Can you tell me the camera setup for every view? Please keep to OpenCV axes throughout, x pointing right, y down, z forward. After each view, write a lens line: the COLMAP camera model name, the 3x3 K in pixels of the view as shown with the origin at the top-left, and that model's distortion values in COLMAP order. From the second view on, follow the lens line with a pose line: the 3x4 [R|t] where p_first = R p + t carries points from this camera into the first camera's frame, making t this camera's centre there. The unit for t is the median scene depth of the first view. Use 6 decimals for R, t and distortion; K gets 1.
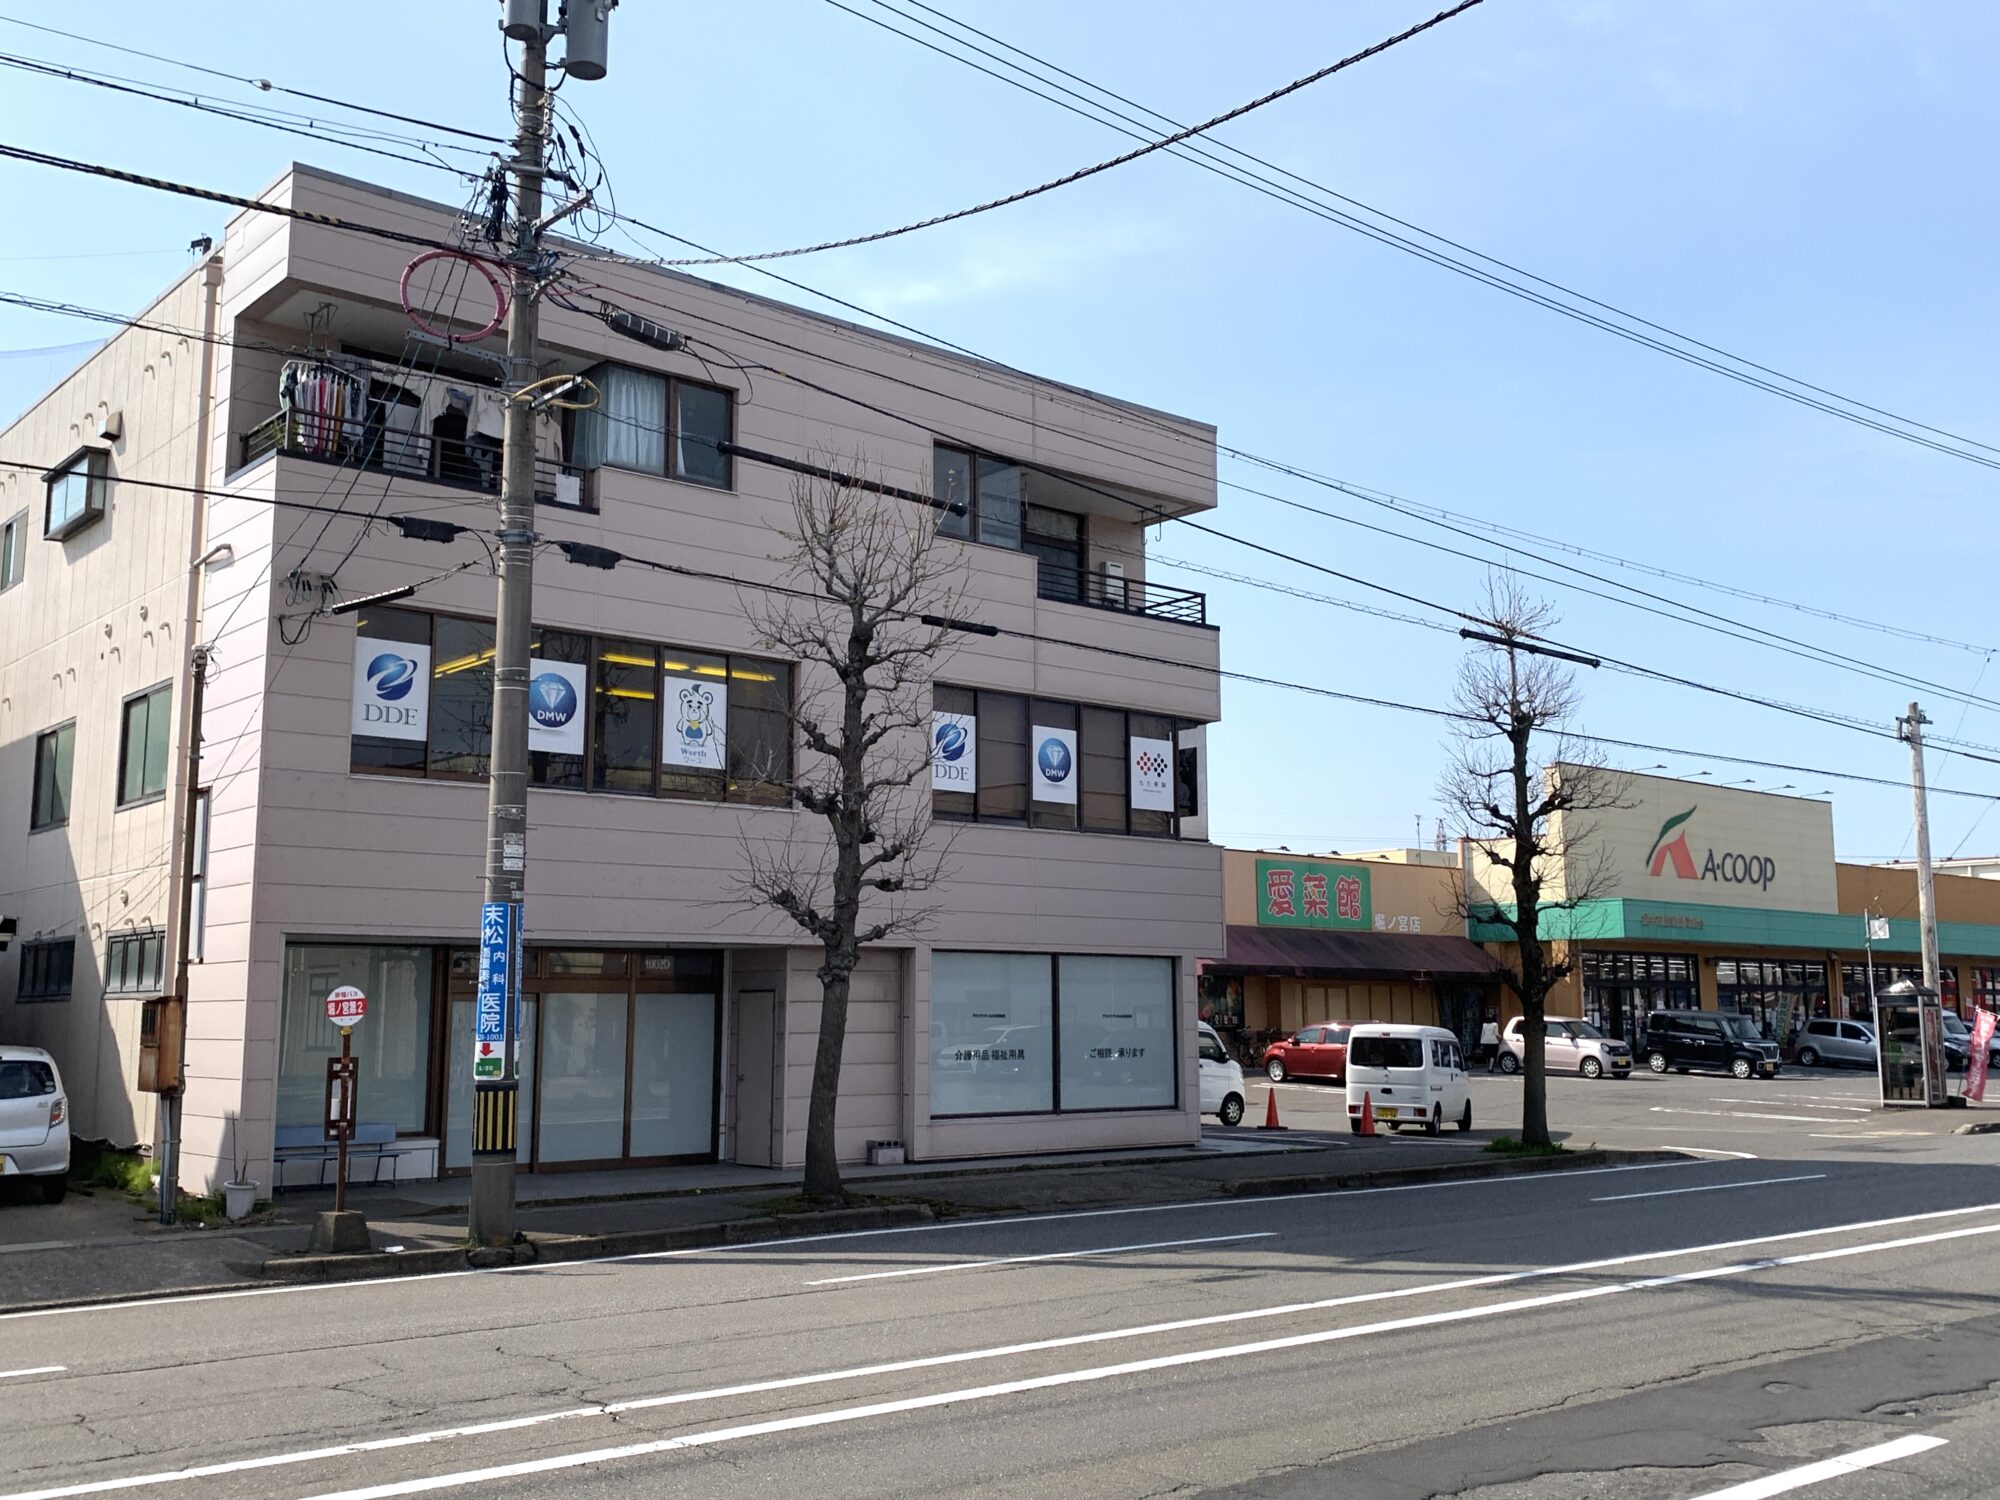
lens RADIAL K [[1937.1, 0, 1002.6], [0, 1937.1, 752.1], [0, 0, 1]] dist [0.016264, 0.000000]
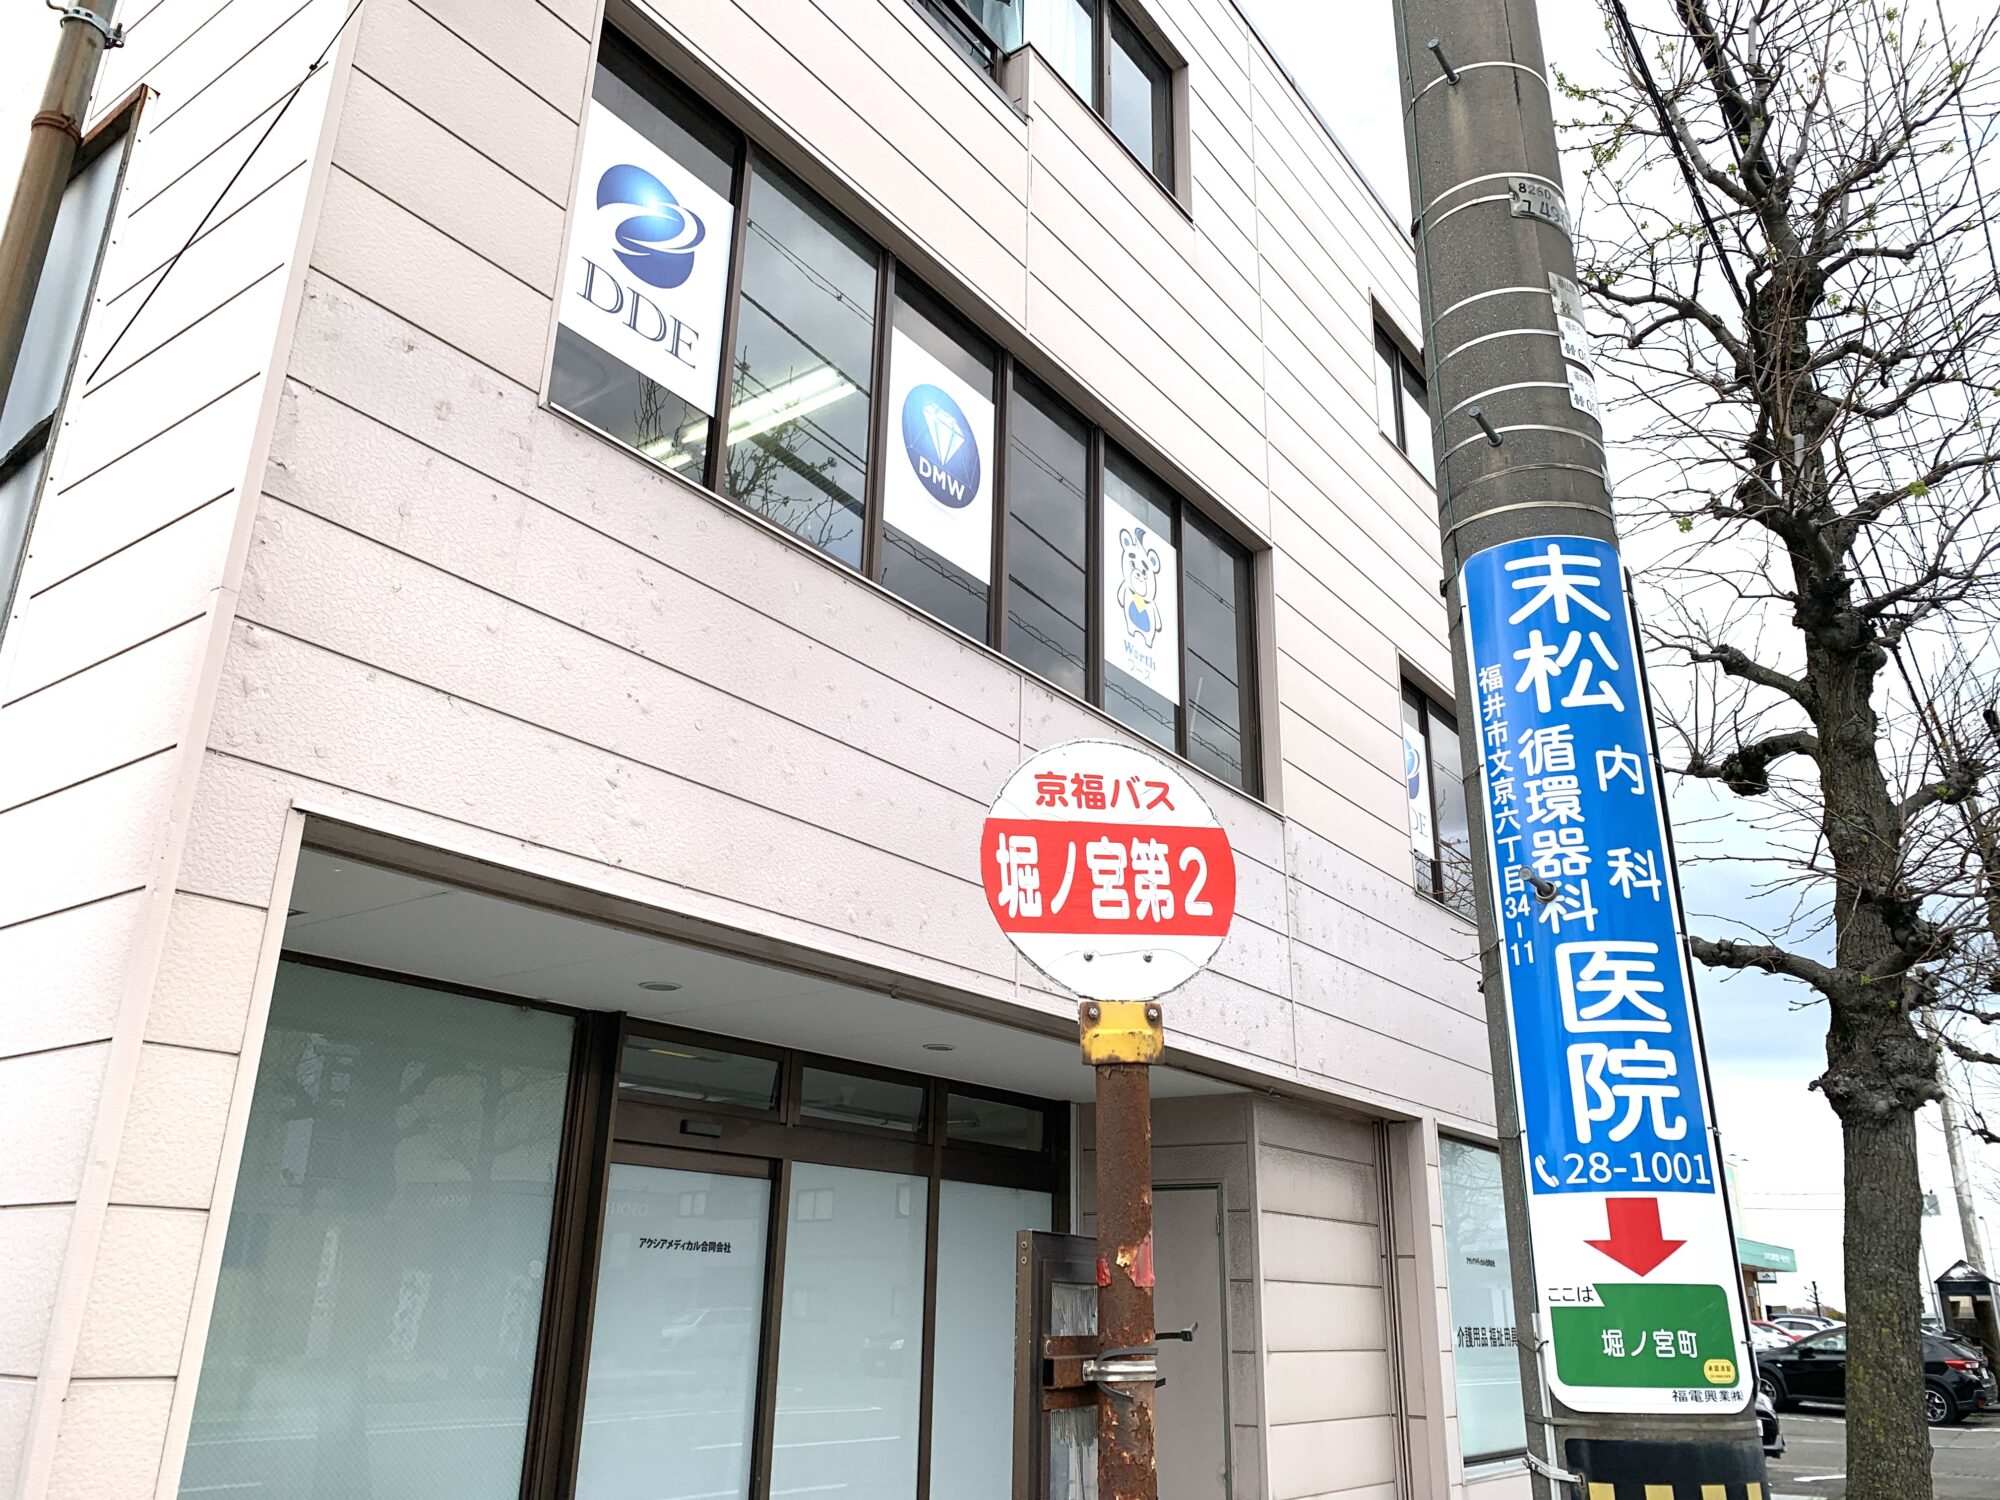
lens RADIAL K [[1539.7, 0, 997.9], [0, 1539.7, 742.0], [0, 0, 1]] dist [-0.017575, -0.005444]
pose [[0.974126, 0.098645, 0.203341, -0.300794], [-0.052521, 0.973893, -0.220847, 0.119699], [-0.219818, 0.204453, 0.953876, 0.724785]]
